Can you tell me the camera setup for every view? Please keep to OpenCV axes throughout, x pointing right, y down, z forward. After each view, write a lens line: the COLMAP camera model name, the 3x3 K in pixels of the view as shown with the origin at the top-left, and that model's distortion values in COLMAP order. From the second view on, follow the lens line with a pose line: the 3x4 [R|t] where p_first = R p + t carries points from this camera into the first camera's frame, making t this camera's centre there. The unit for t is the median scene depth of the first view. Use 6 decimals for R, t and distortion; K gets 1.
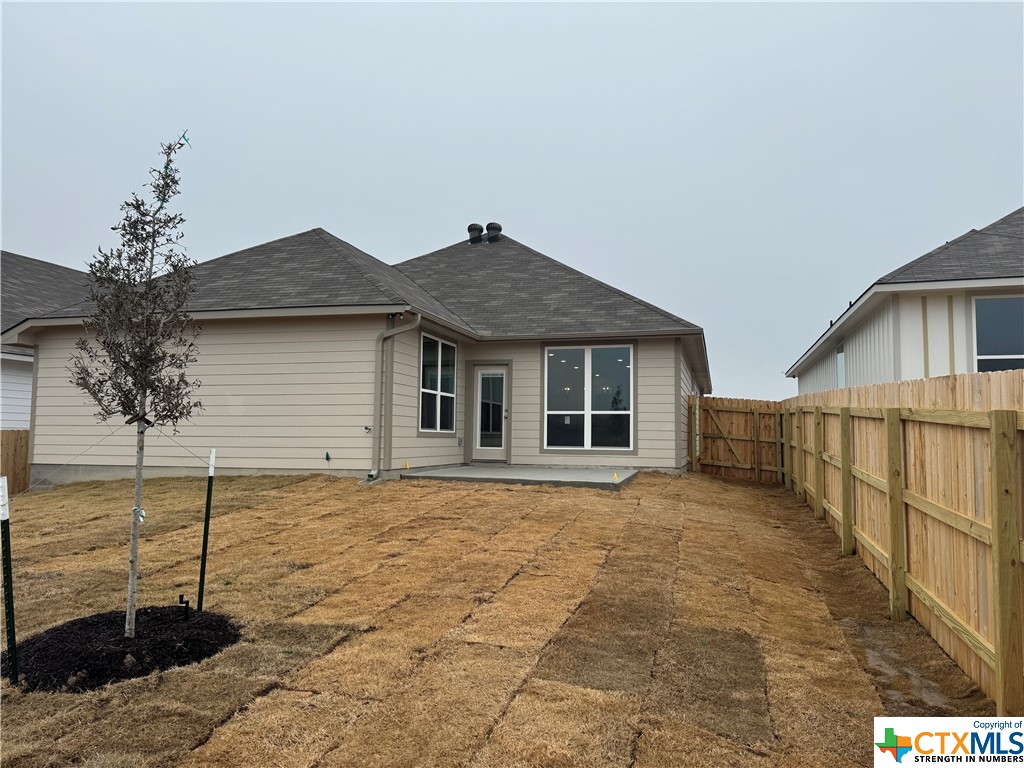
lens RADIAL K [[717.7, 0, 515.5], [0, 717.7, 386.1], [0, 0, 1]] dist [0.027235, -0.011364]
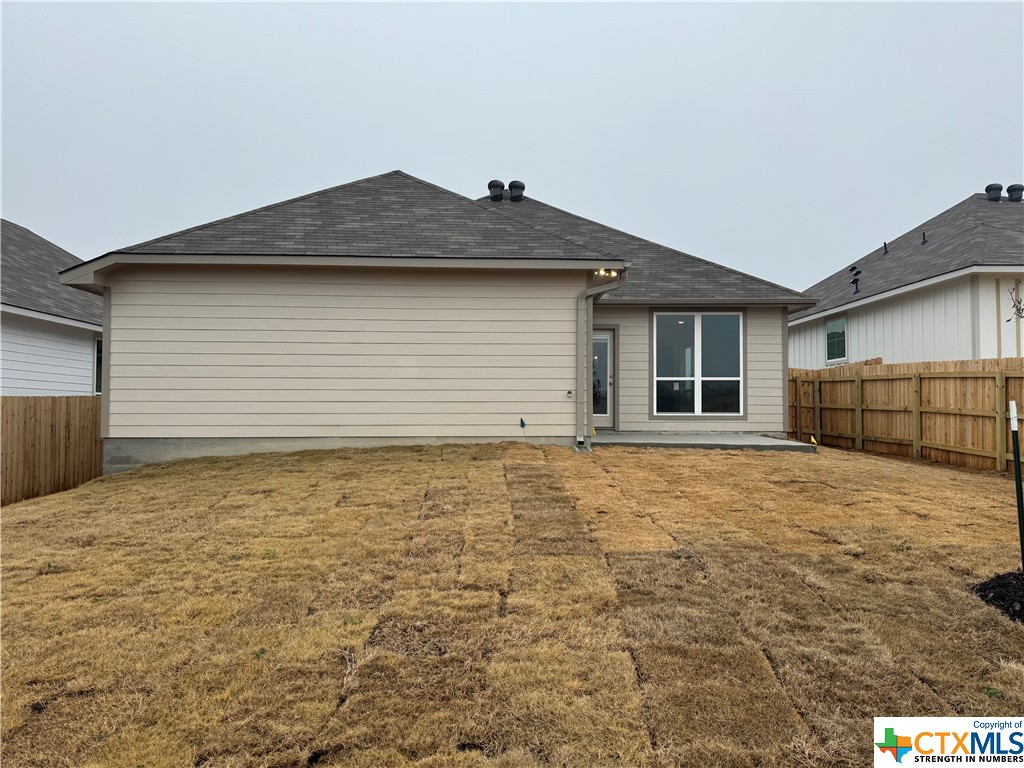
lens RADIAL K [[729.1, 0, 515.6], [0, 729.1, 383.9], [0, 0, 1]] dist [0.085806, -0.070837]
pose [[0.956592, 0.004190, 0.291400, -0.445384], [-0.013927, 0.999411, 0.031348, 0.015388], [-0.291097, -0.034046, 0.956088, 0.089227]]
